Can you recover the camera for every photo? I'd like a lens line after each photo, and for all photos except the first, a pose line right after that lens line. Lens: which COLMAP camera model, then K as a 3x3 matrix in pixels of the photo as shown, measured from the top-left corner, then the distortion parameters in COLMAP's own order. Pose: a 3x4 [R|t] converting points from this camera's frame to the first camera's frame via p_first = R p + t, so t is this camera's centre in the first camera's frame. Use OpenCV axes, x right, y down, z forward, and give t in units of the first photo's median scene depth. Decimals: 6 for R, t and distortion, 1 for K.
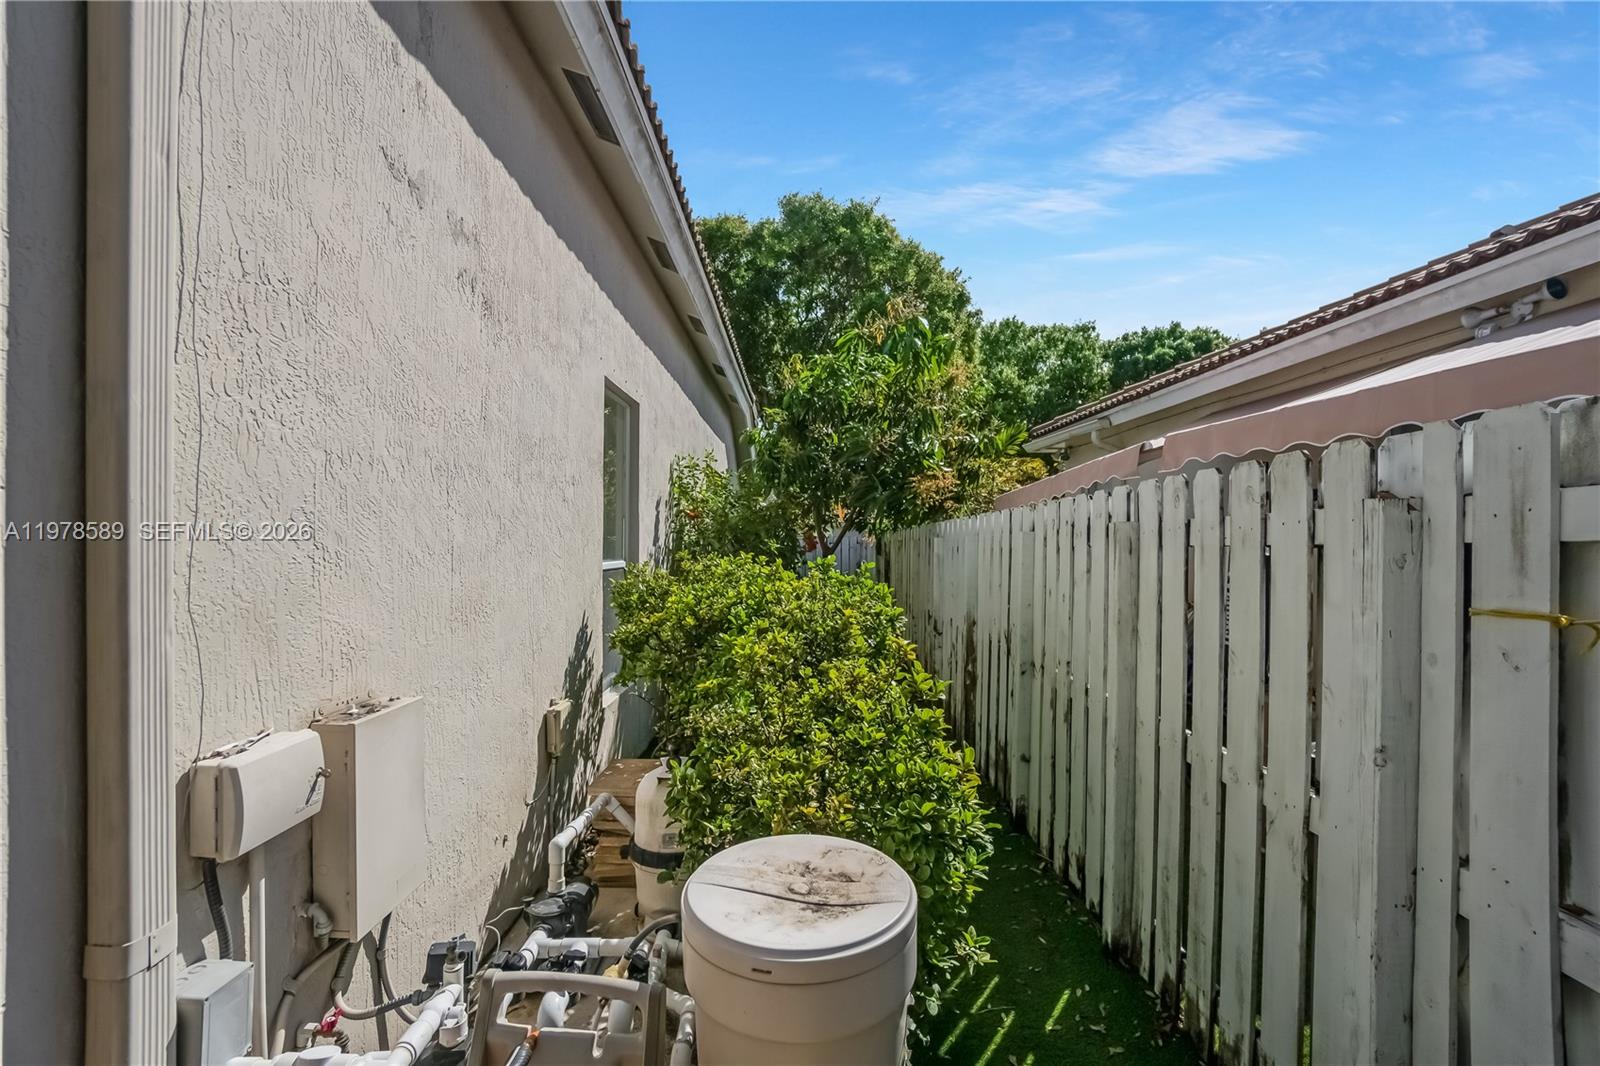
lens RADIAL K [[702.9, 0, 789.8], [0, 702.9, 509.1], [0, 0, 1]] dist [-0.058694, 0.014966]
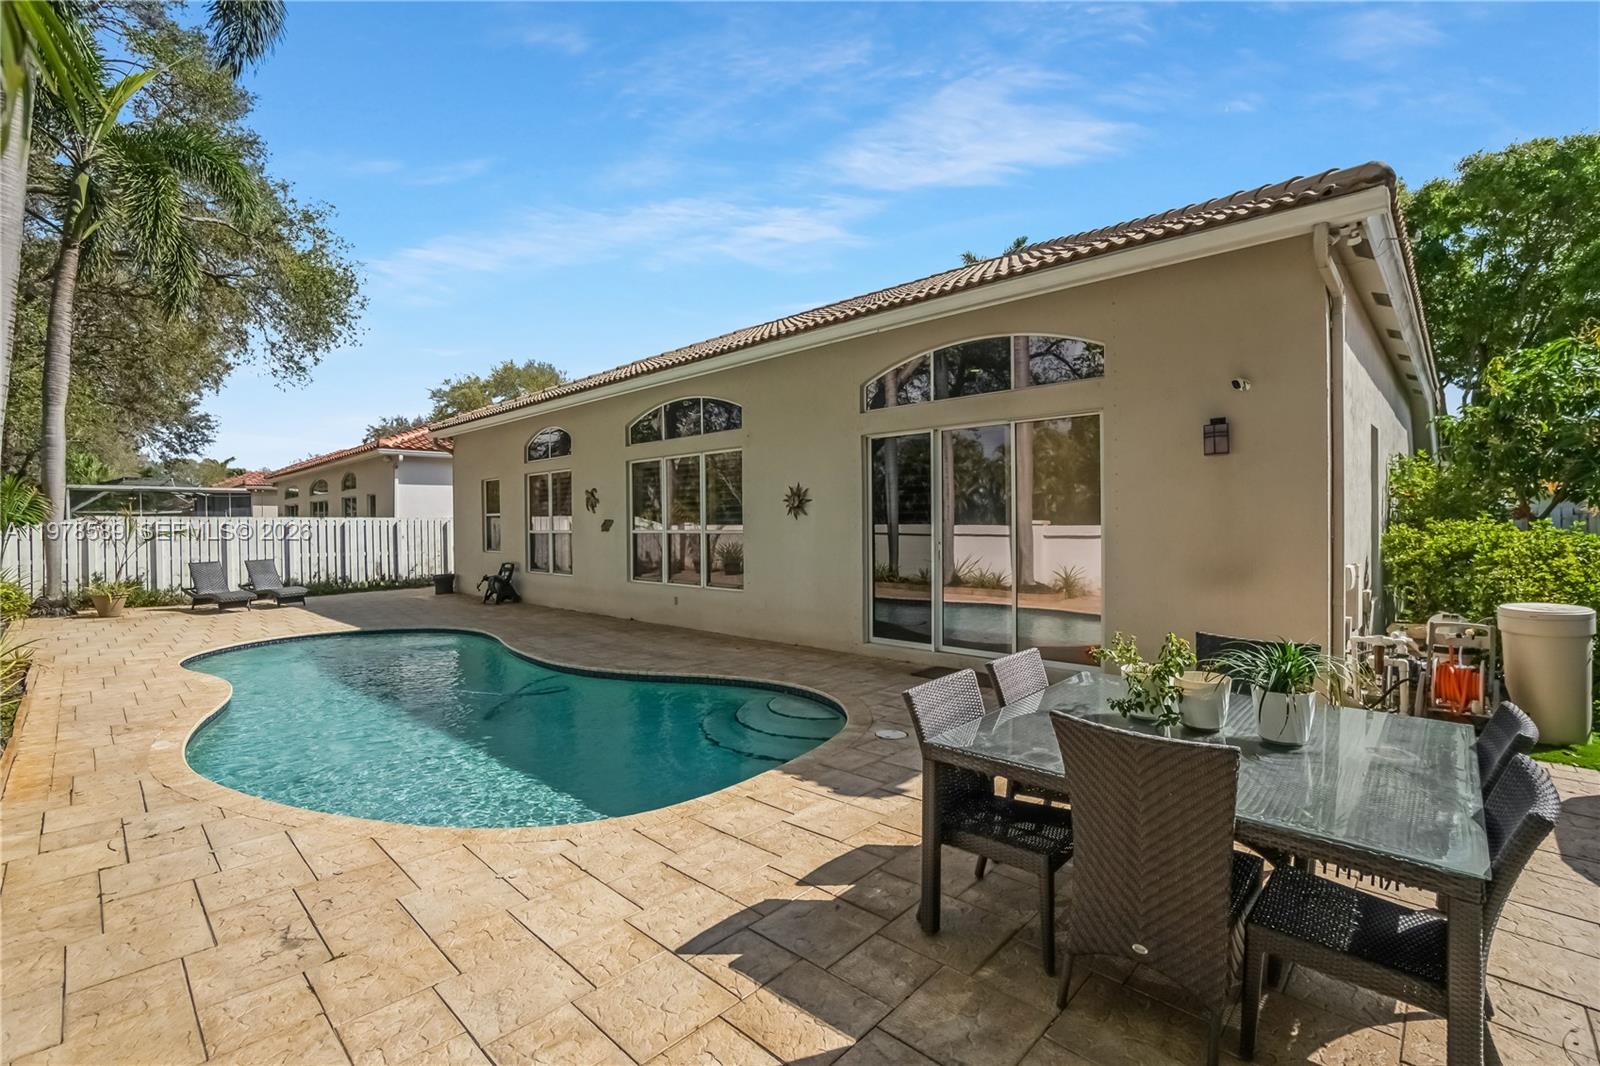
lens RADIAL K [[702.9, 0, 789.8], [0, 702.9, 509.1], [0, 0, 1]] dist [-0.058694, 0.014966]
pose [[0.715909, -0.001945, -0.698191, -0.067436], [0.030938, 0.999102, 0.028940, -0.034269], [0.697508, -0.042319, 0.715326, -0.767480]]
